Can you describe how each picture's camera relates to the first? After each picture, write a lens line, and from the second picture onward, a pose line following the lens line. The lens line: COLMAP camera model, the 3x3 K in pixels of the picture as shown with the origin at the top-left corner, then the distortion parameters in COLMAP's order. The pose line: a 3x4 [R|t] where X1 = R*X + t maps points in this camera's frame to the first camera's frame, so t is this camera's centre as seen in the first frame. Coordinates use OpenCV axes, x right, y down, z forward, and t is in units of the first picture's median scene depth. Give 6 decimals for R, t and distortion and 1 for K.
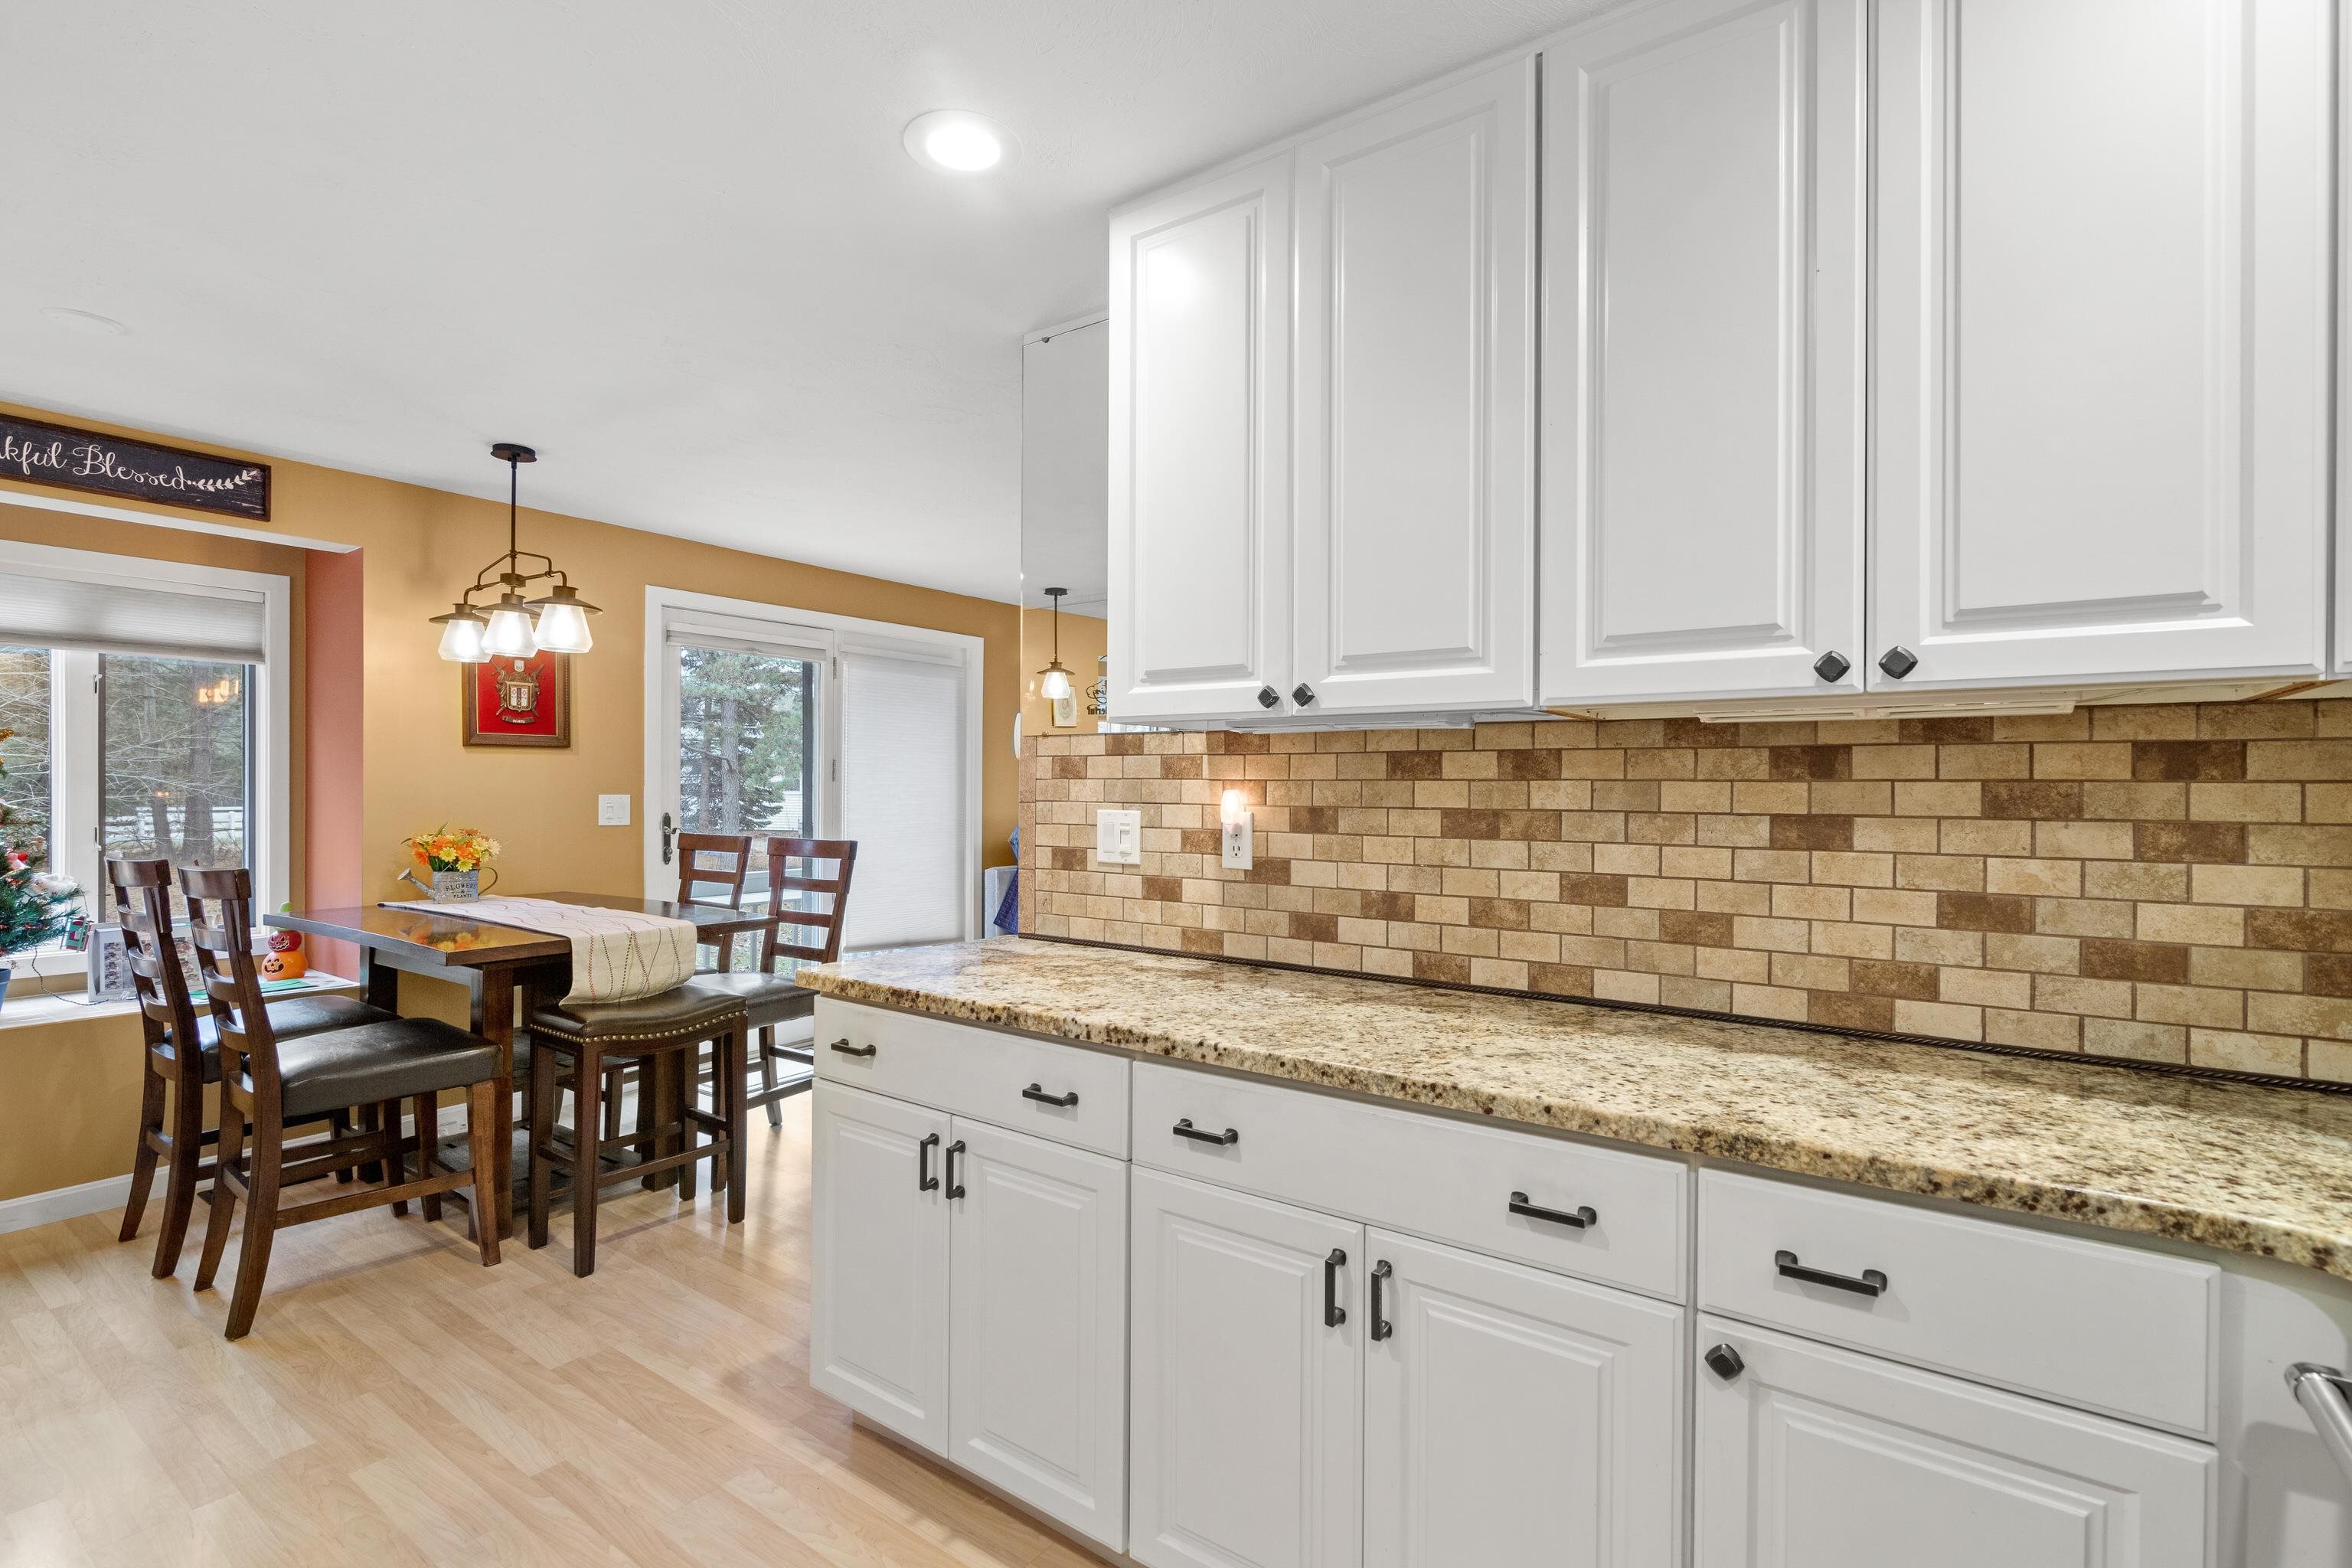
lens RADIAL K [[1074.7, 0, 1174.6], [0, 1074.7, 788.0], [0, 0, 1]] dist [0.001114, -0.001753]
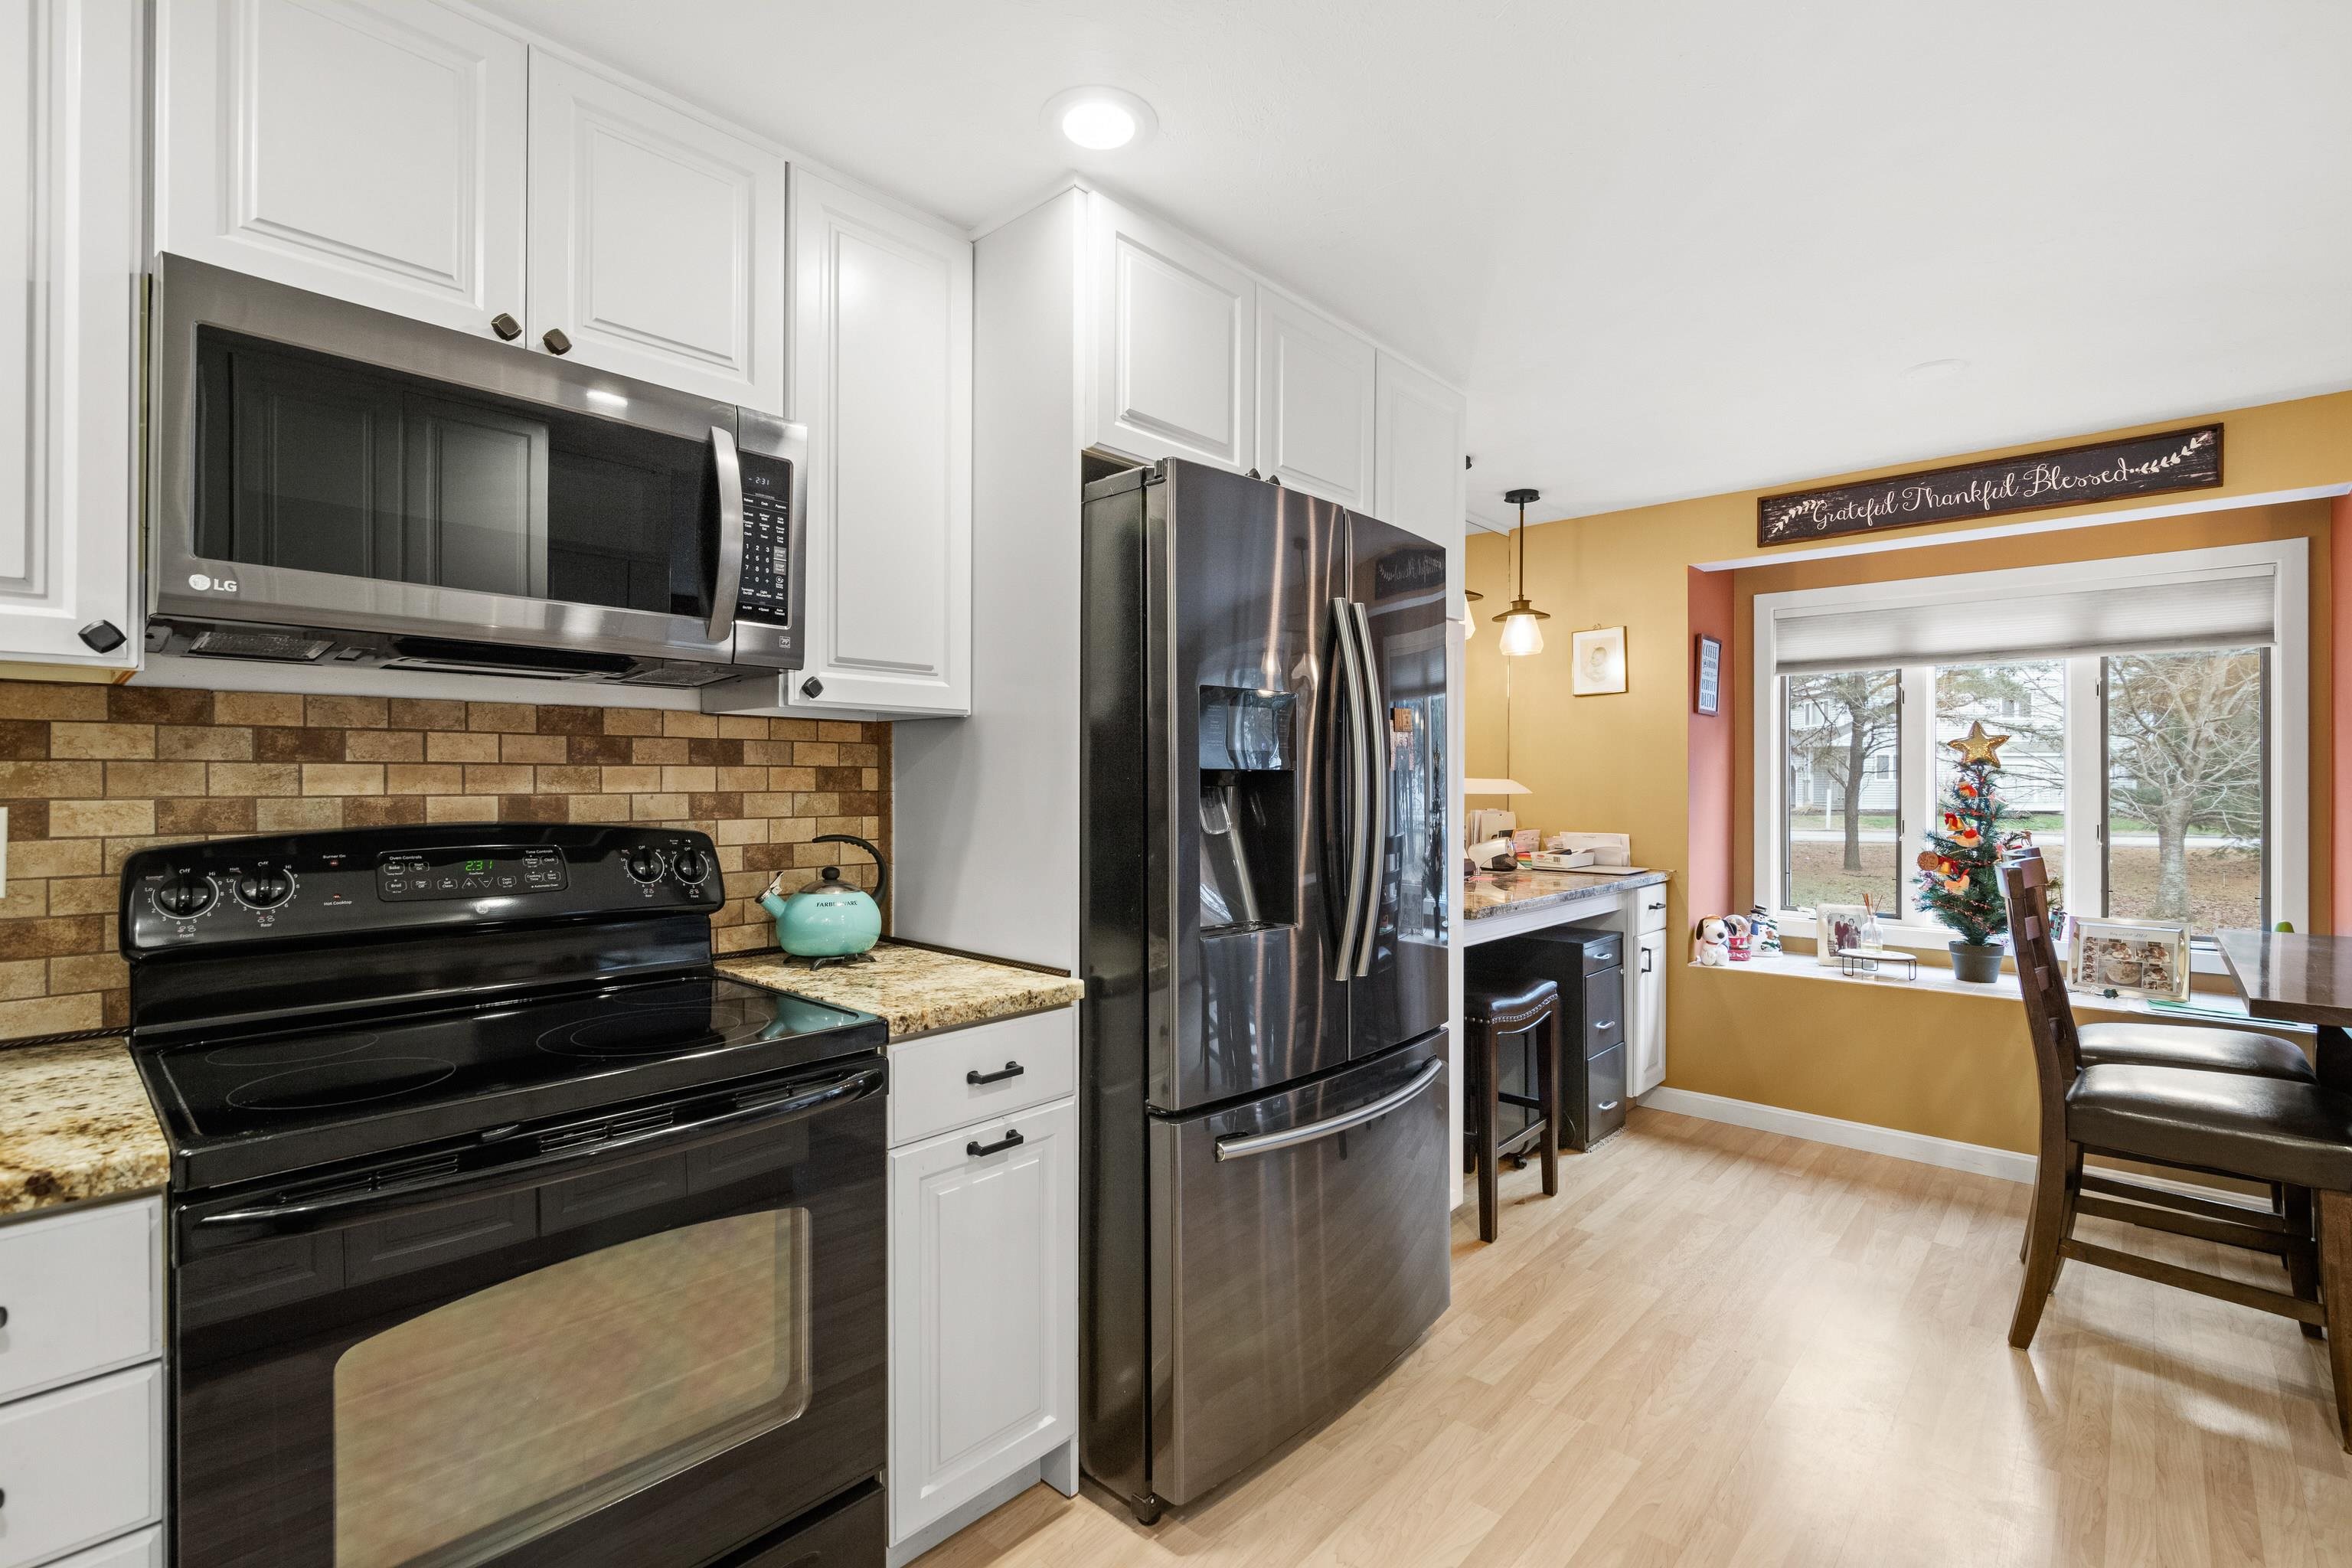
lens RADIAL K [[1074.7, 0, 1182.0], [0, 1074.7, 781.5], [0, 0, 1]] dist [0.001114, -0.001753]
pose [[-0.116203, -0.005361, -0.993211, 0.166133], [-0.002318, 0.999984, -0.005126, 0.002787], [0.993223, 0.001707, -0.116214, 0.306945]]
